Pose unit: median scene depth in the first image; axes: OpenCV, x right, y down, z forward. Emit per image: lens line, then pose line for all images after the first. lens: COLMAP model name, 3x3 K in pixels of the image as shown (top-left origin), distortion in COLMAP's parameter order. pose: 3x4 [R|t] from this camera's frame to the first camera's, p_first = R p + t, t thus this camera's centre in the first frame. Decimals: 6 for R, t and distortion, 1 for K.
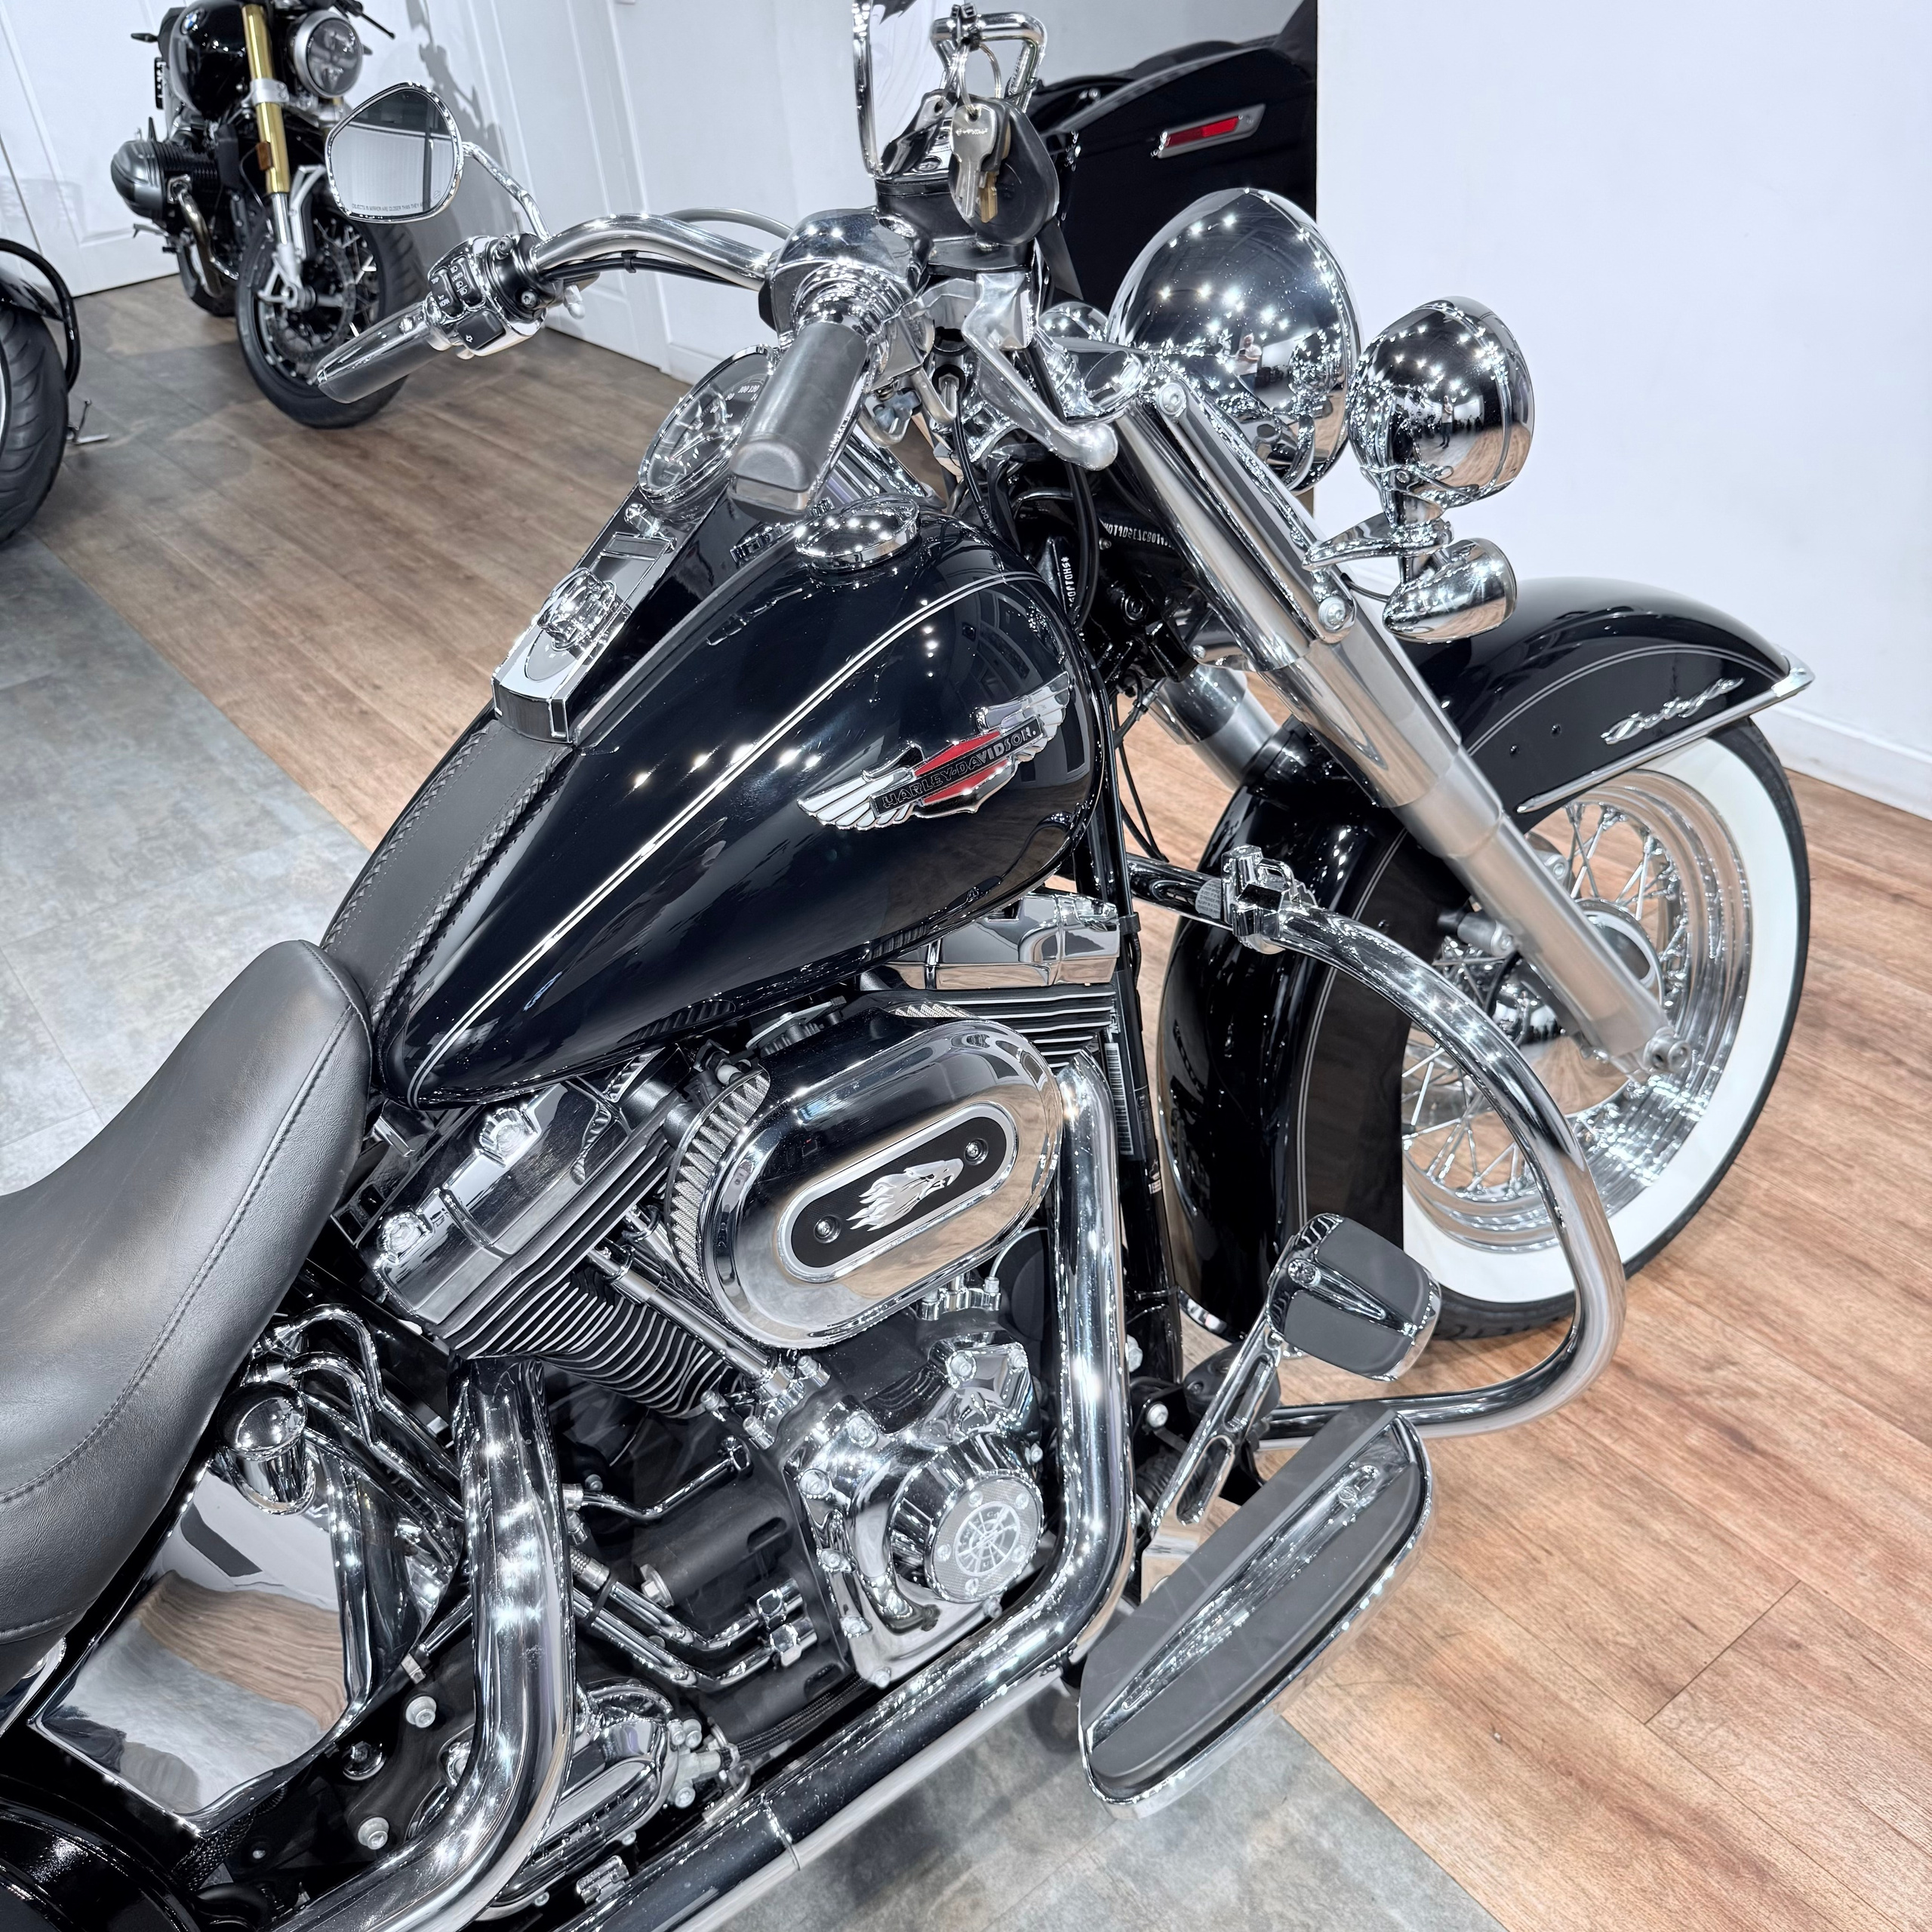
lens RADIAL K [[1830.6, 0, 952.9], [0, 1830.6, 965.2], [0, 0, 1]] dist [0.037349, -0.074313]
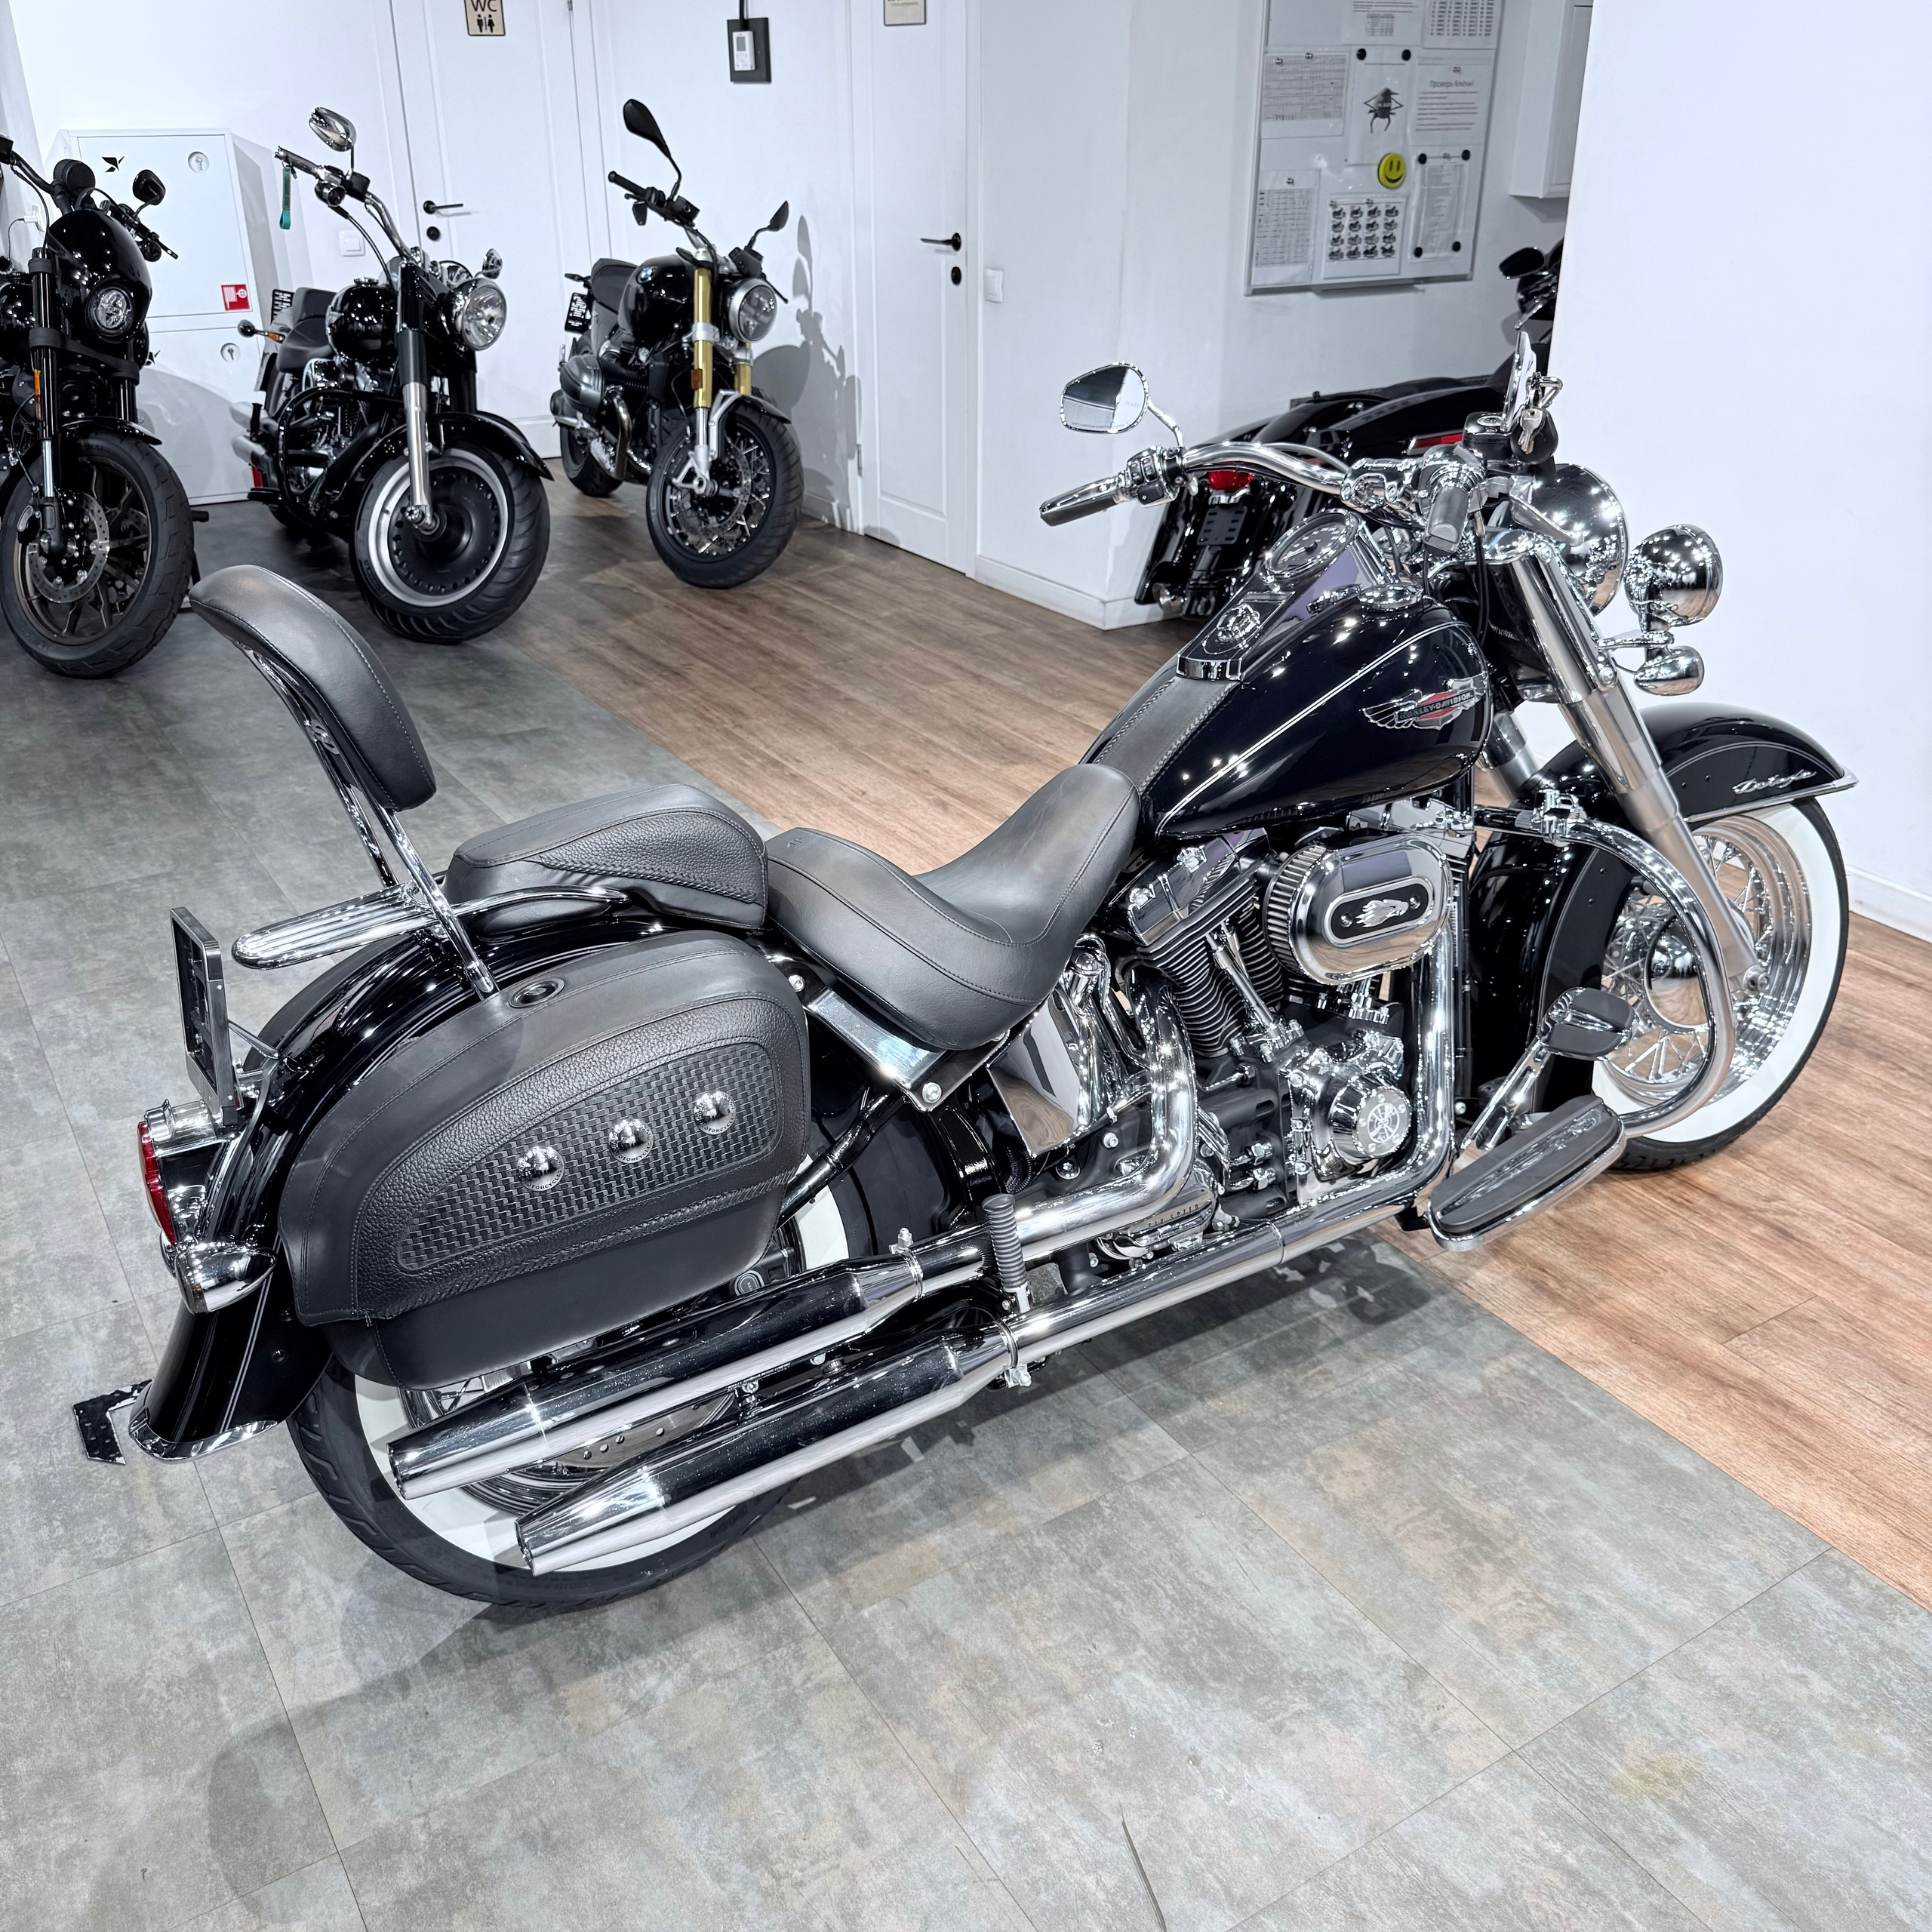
lens RADIAL K [[1795.4, 0, 966.0], [0, 1795.4, 966.0], [0, 0, 1]] dist [0.155504, -0.334499]
pose [[0.992267, 0.120855, -0.028297, -0.265315], [-0.123529, 0.983791, -0.129980, 0.316328], [0.012130, 0.132471, 0.991113, -0.622670]]
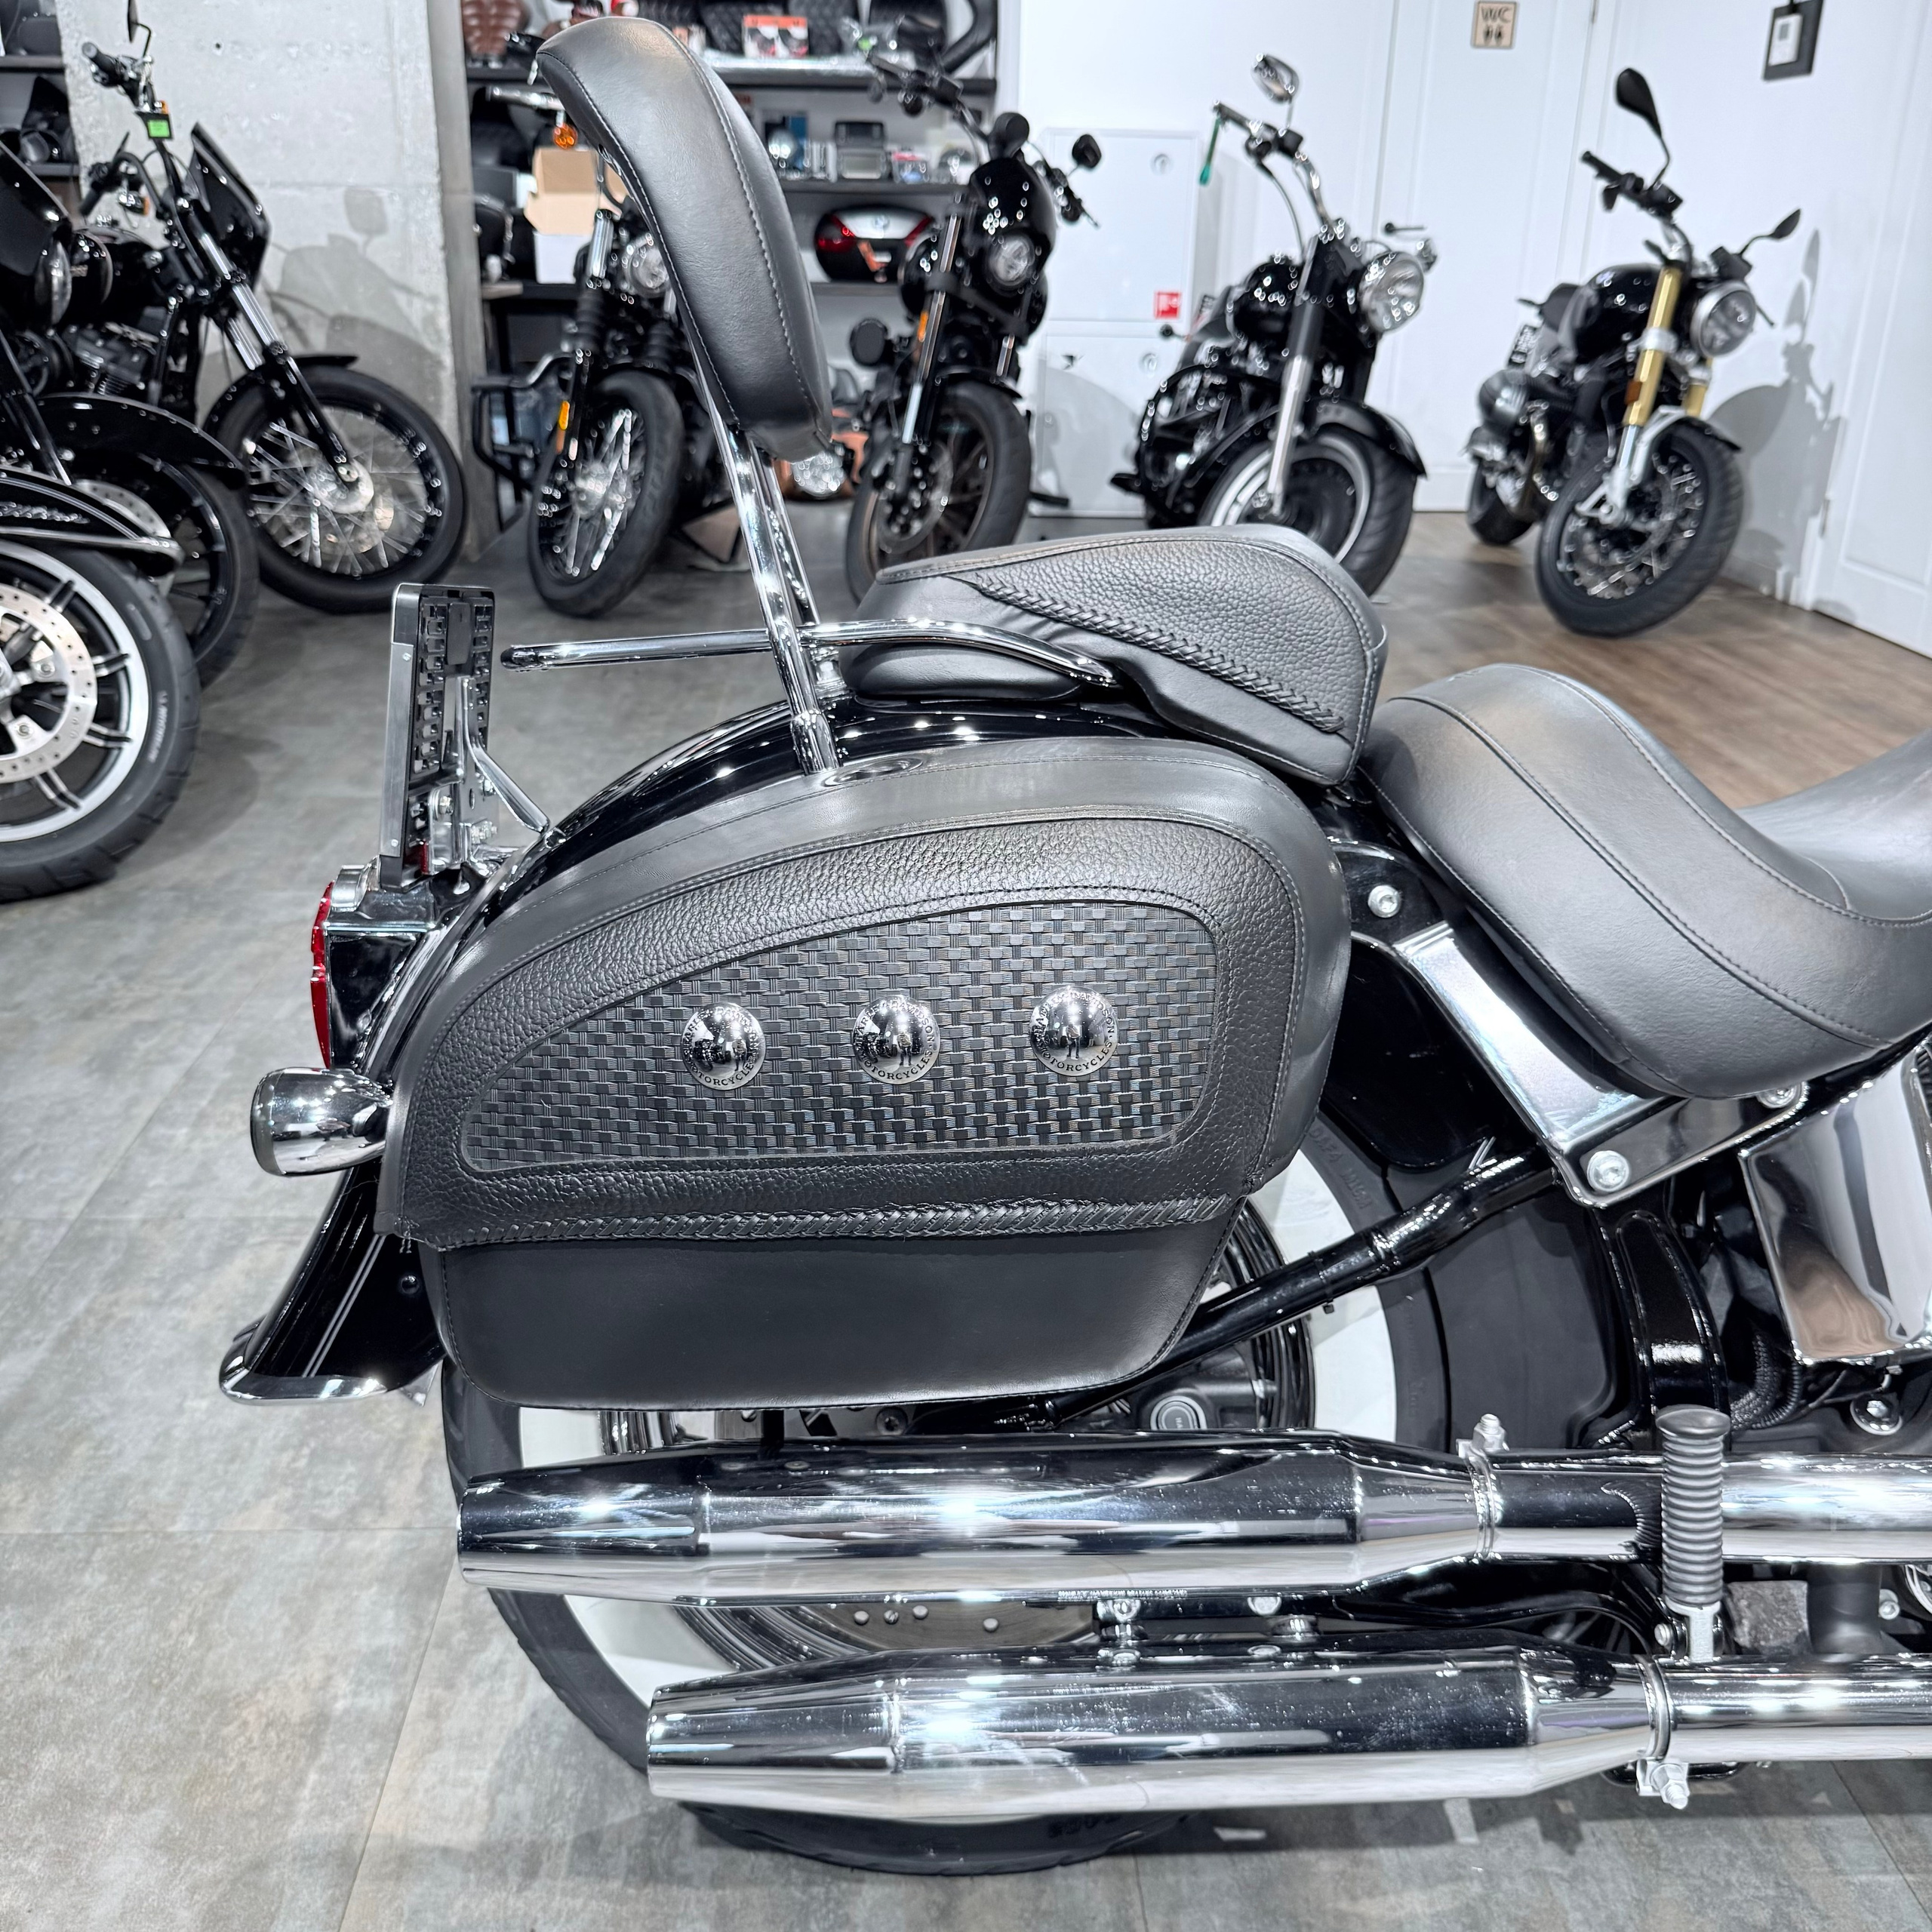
lens RADIAL K [[1813.1, 0, 966.0], [0, 1813.1, 966.0], [0, 0, 1]] dist [0.099239, -0.197676]
pose [[0.824398, 0.315409, -0.469985, -0.223429], [-0.395631, 0.914922, -0.079966, 0.318030], [0.404777, 0.251864, 0.879045, -0.092216]]
